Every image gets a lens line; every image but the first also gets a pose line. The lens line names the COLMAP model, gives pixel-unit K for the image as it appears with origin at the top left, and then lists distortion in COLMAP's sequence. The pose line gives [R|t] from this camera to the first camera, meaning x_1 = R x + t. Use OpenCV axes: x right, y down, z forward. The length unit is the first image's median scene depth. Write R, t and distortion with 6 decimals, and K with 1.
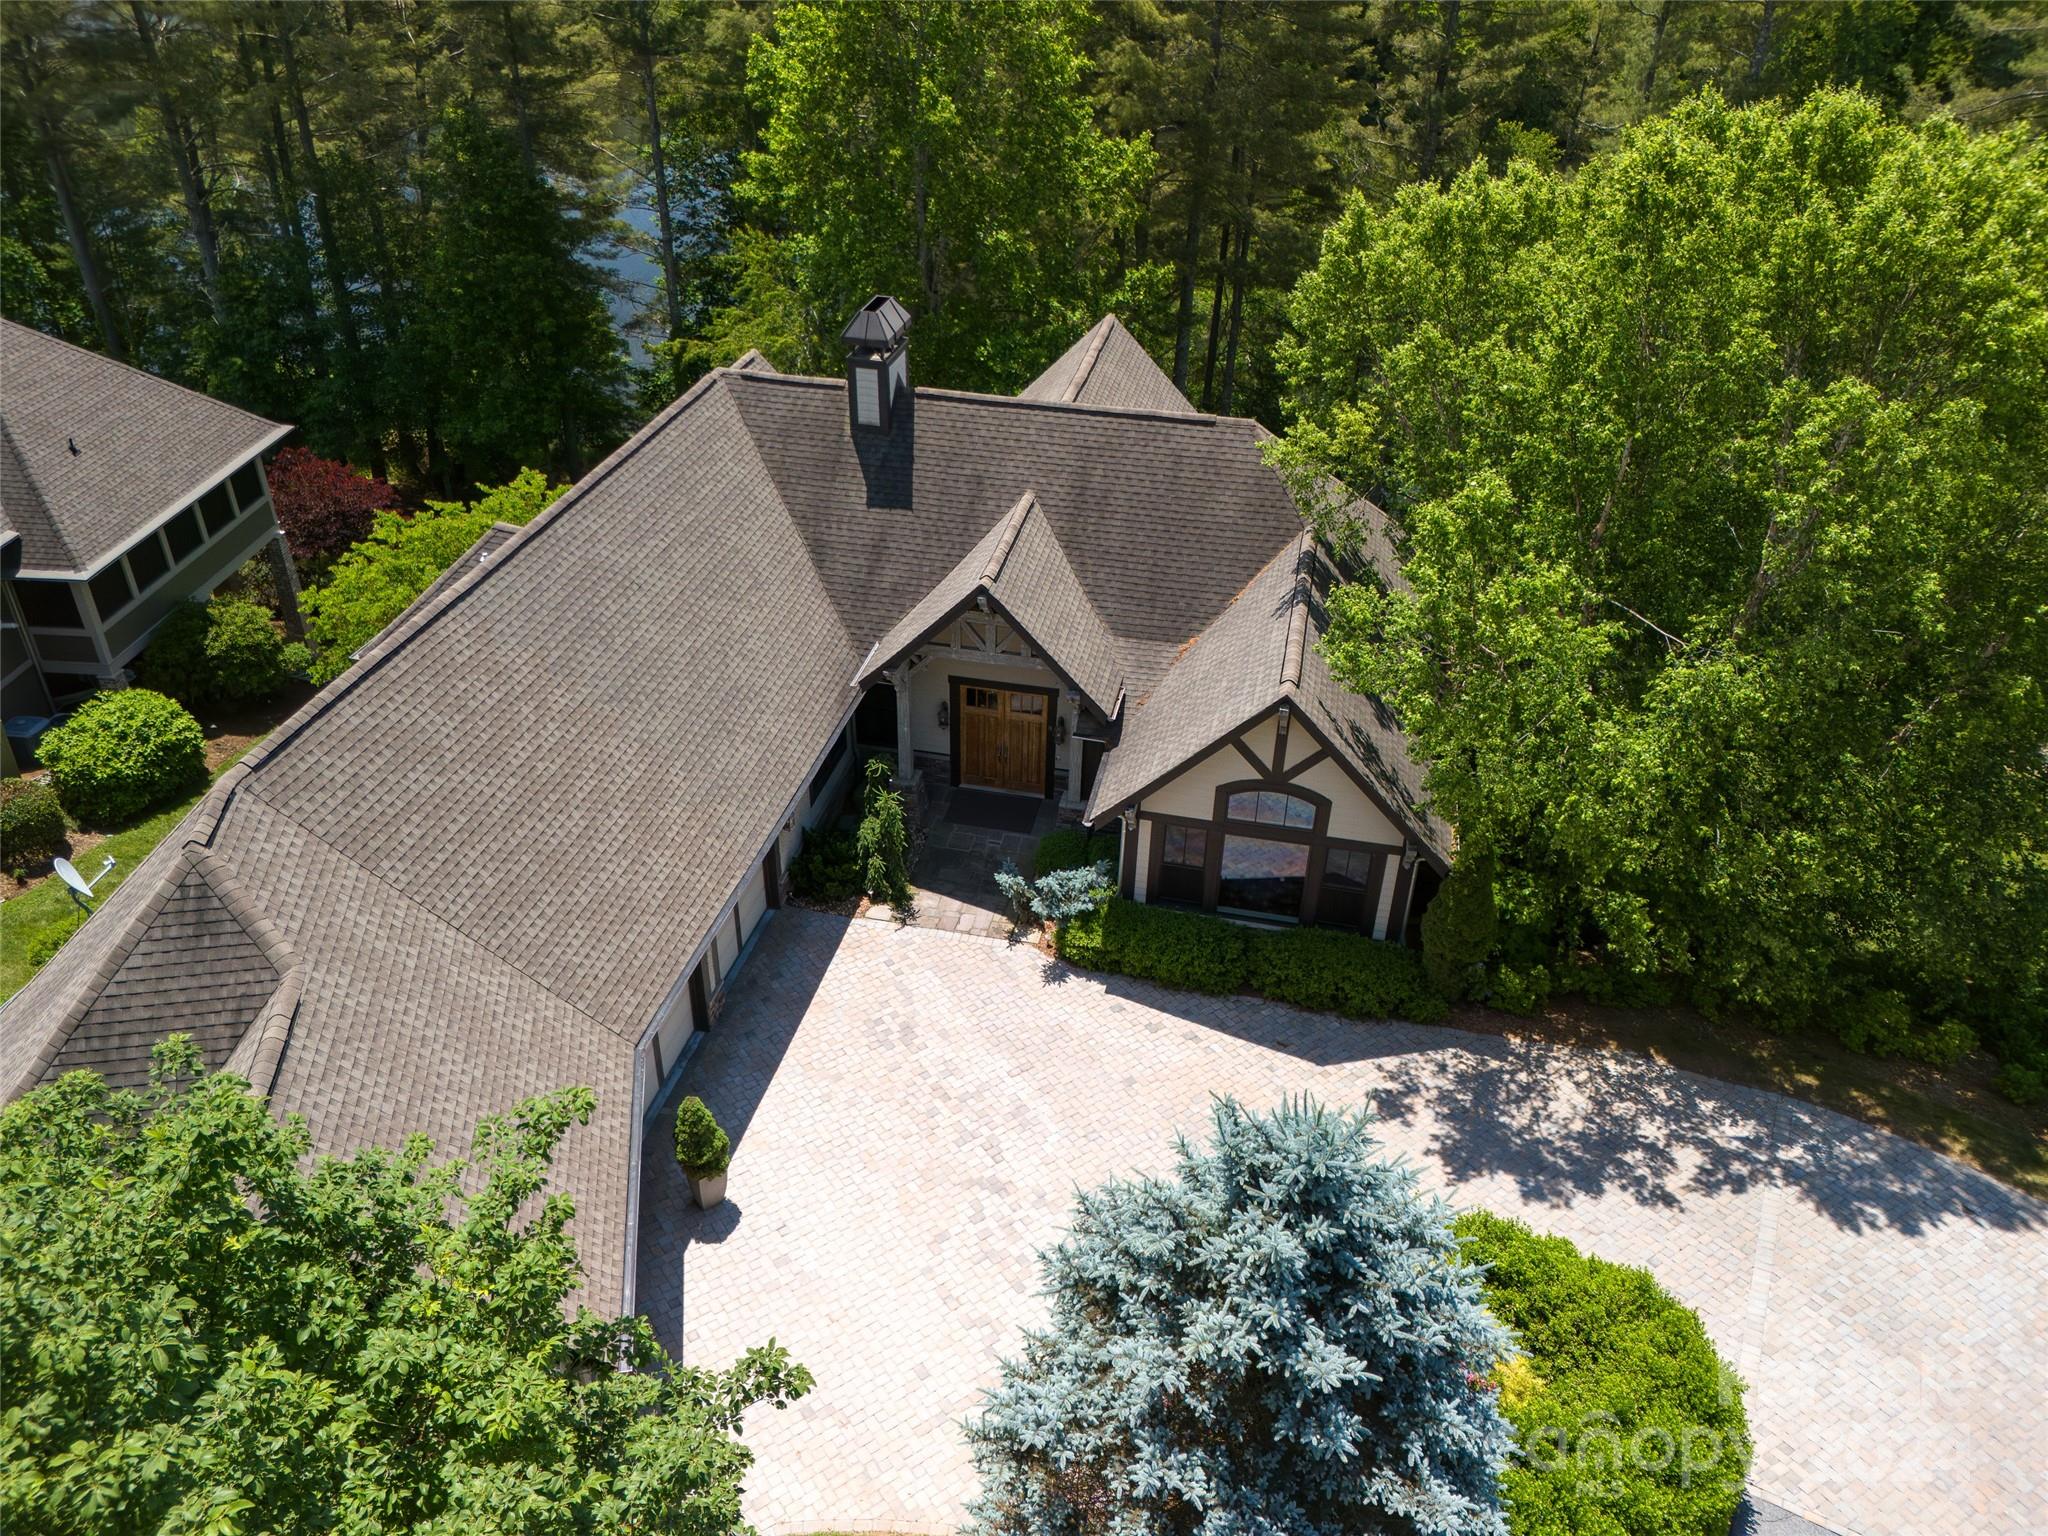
lens RADIAL K [[1543.1, 0, 1024.0], [0, 1543.1, 768.0], [0, 0, 1]] dist [0.109061, -0.160993]
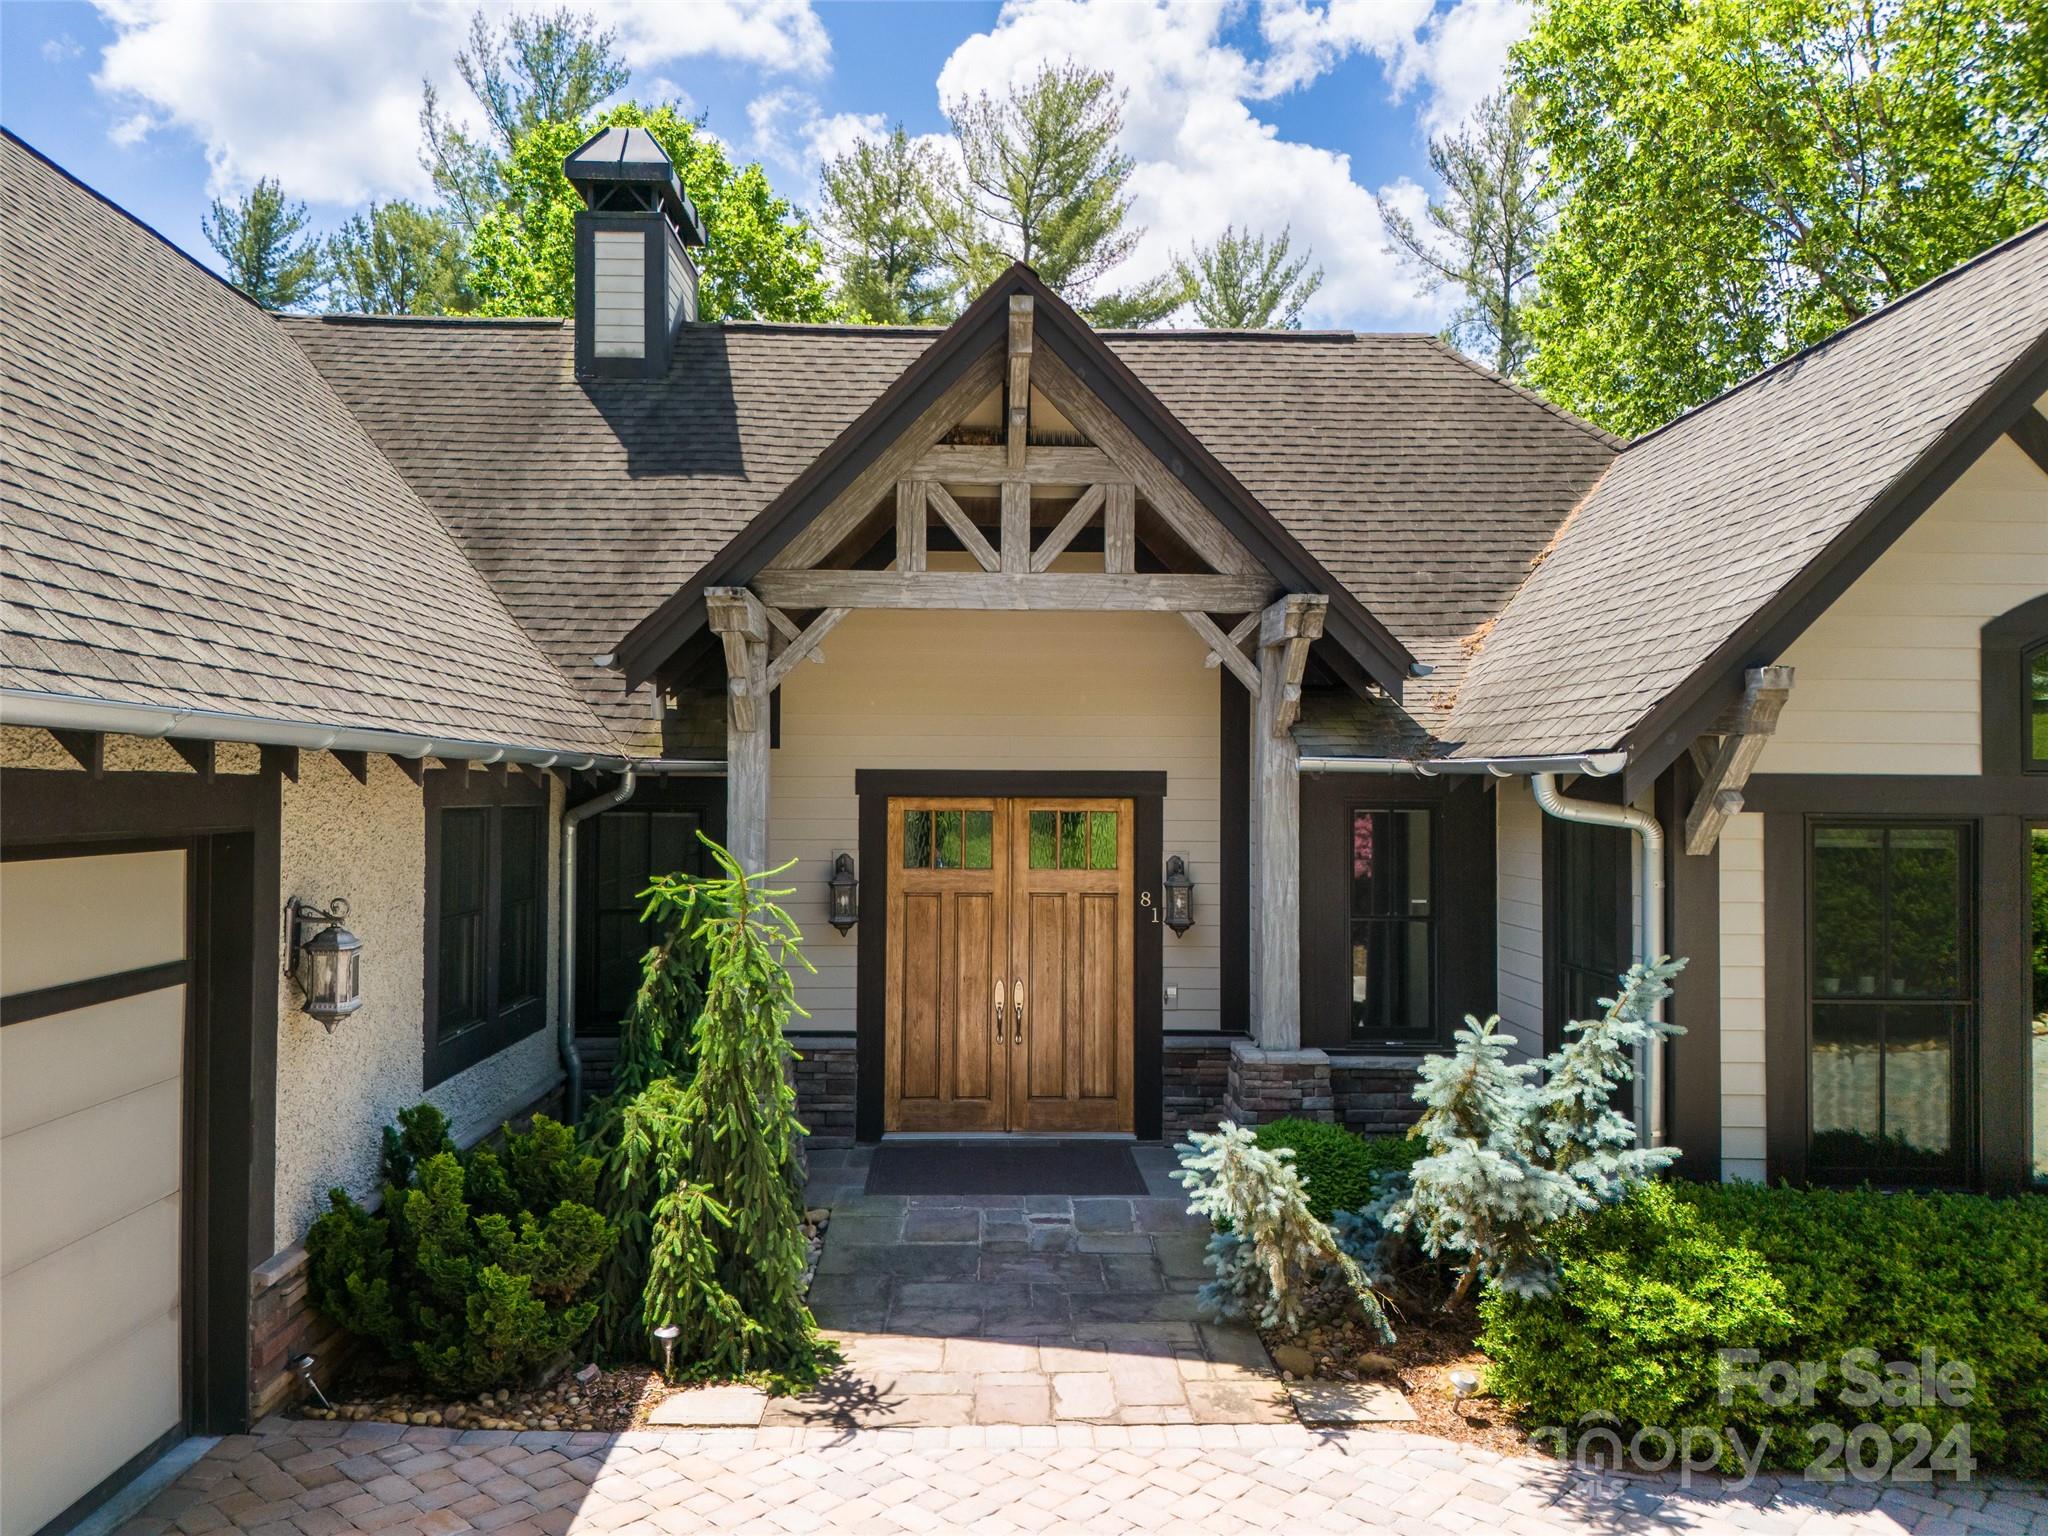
lens RADIAL K [[1489.2, 0, 1020.6], [0, 1489.2, 776.9], [0, 0, 1]] dist [0.086538, -0.136445]
pose [[0.969049, -0.007806, 0.246744, -0.117167], [0.146208, 0.823498, -0.548155, 0.165263], [-0.198915, 0.567265, 0.799152, 0.853499]]
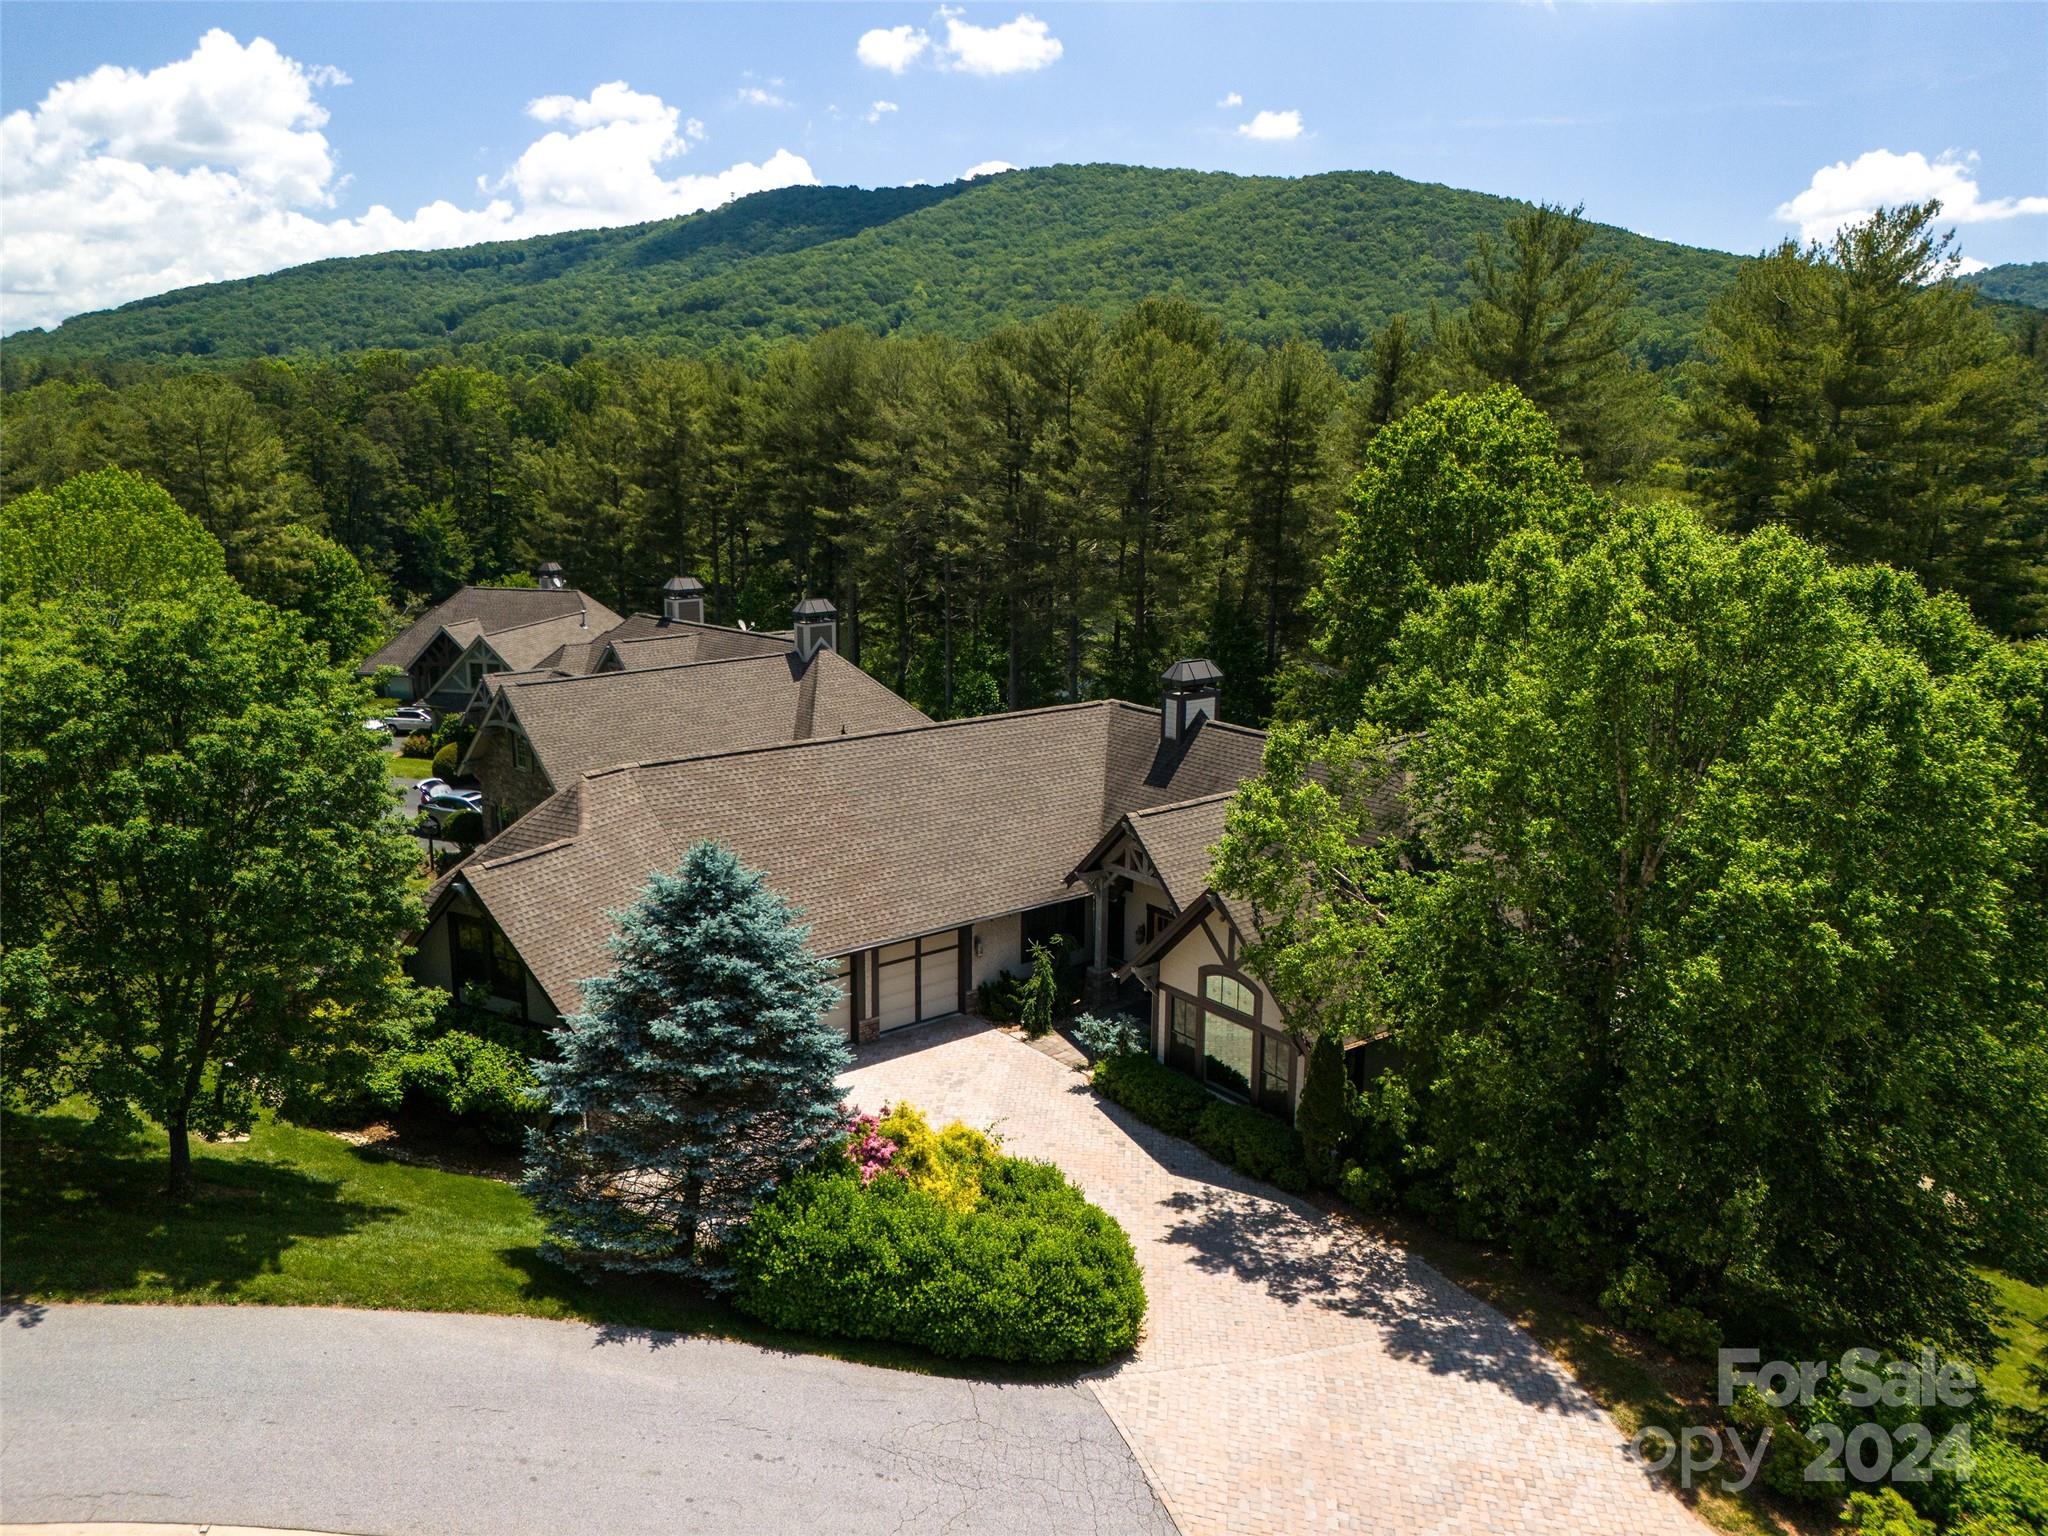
lens RADIAL K [[1543.1, 0, 1024.0], [0, 1543.1, 768.0], [0, 0, 1]] dist [0.109061, -0.160993]
pose [[0.758502, 0.117195, -0.641046, 0.875884], [-0.347415, 0.904970, -0.245625, 0.245111], [0.551342, 0.409016, 0.727137, -0.122639]]
